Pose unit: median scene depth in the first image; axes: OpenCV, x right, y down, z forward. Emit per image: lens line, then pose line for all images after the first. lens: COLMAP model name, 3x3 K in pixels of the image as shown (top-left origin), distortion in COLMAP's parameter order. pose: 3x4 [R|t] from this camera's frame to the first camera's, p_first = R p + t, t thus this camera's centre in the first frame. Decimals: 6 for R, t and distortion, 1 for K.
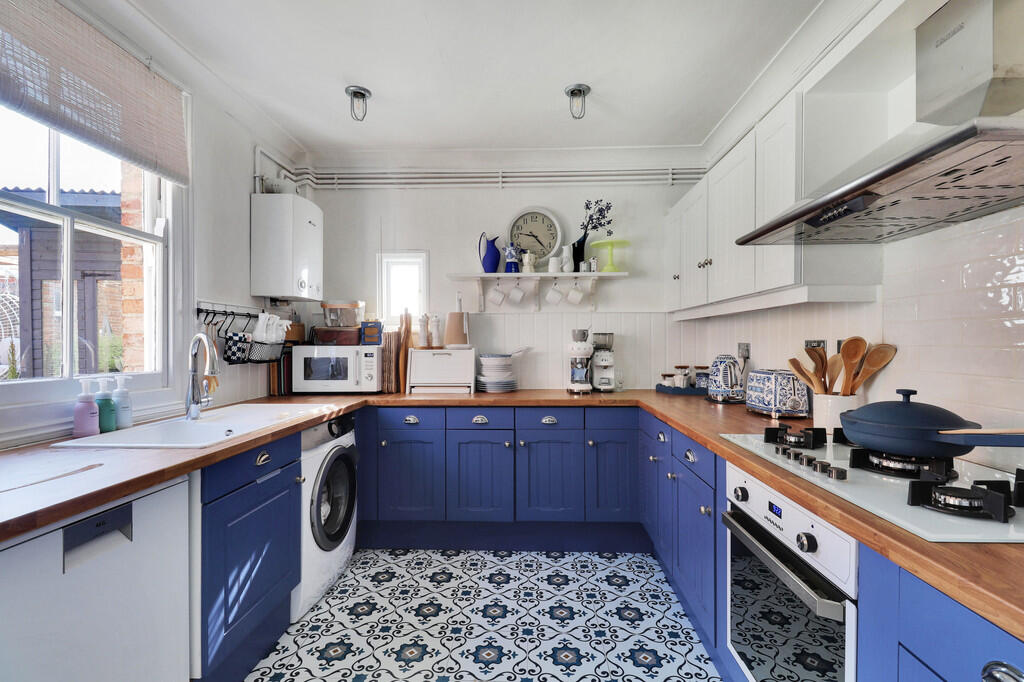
lens RADIAL K [[491.9, 0, 512.0], [0, 491.9, 341.0], [0, 0, 1]] dist [0.003848, 0.000067]
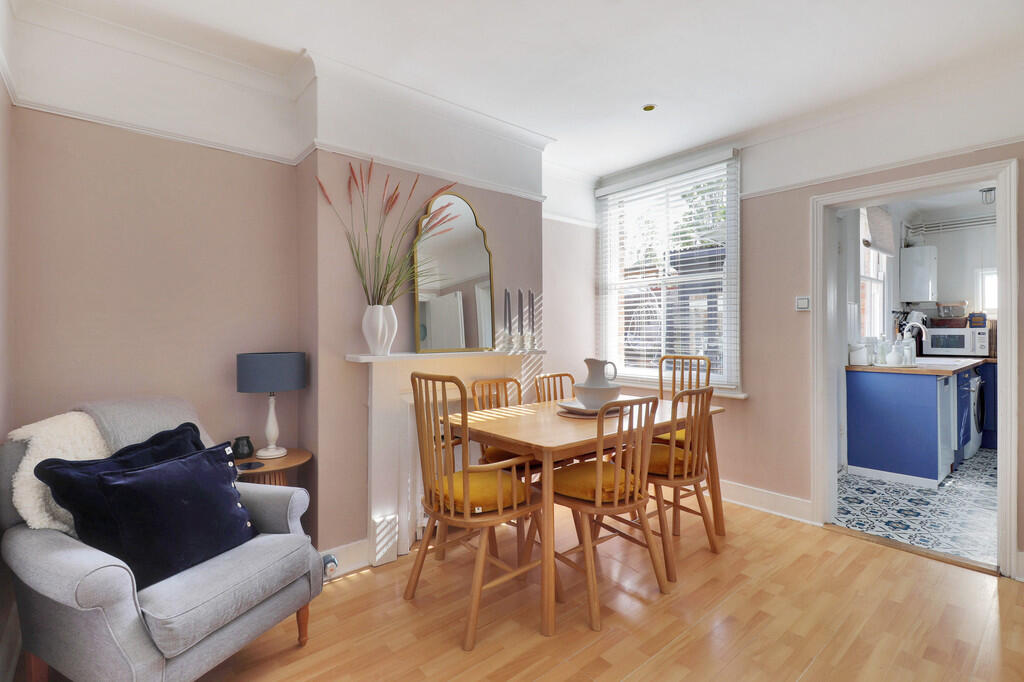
lens RADIAL K [[462.0, 0, 512.1], [0, 462.0, 326.3], [0, 0, 1]] dist [0.000138, -0.000020]
pose [[0.684581, -0.014312, -0.728796, -0.241053], [0.011866, 0.999894, -0.008490, -0.001151], [0.728840, -0.002836, 0.684678, -1.217785]]
